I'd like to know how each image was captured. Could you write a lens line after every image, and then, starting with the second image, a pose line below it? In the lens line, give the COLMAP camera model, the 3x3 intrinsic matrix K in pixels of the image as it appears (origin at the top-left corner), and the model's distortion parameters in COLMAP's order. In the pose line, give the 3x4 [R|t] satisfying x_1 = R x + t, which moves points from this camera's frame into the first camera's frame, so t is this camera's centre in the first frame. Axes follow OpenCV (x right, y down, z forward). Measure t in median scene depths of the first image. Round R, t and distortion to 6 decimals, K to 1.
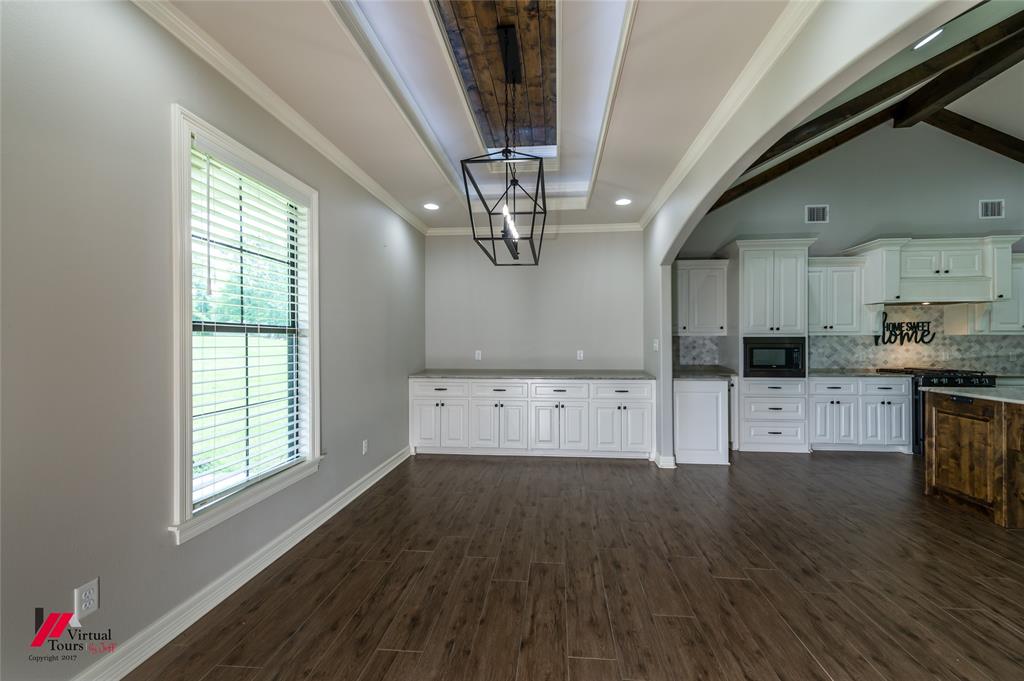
lens RADIAL K [[406.1, 0, 513.7], [0, 406.1, 343.1], [0, 0, 1]] dist [0.002526, 0.000011]
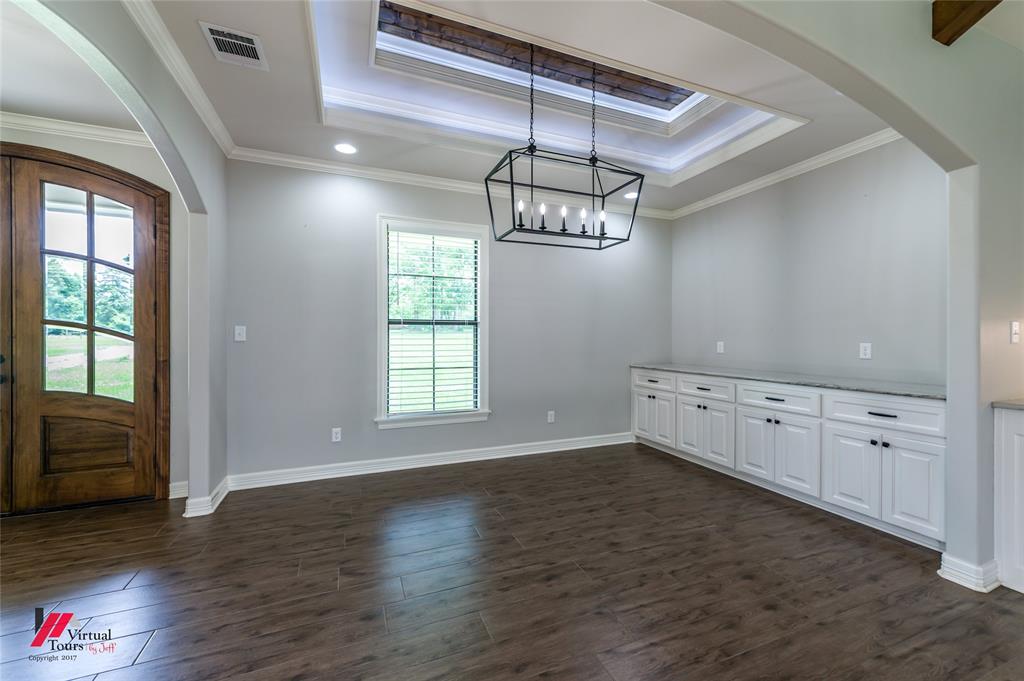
lens RADIAL K [[406.1, 0, 513.7], [0, 406.1, 343.1], [0, 0, 1]] dist [0.002526, 0.000011]
pose [[0.458189, 0.018964, -0.888652, 0.460044], [-0.004025, 0.999806, 0.019261, 0.007250], [0.888845, -0.005248, 0.458177, 0.240399]]
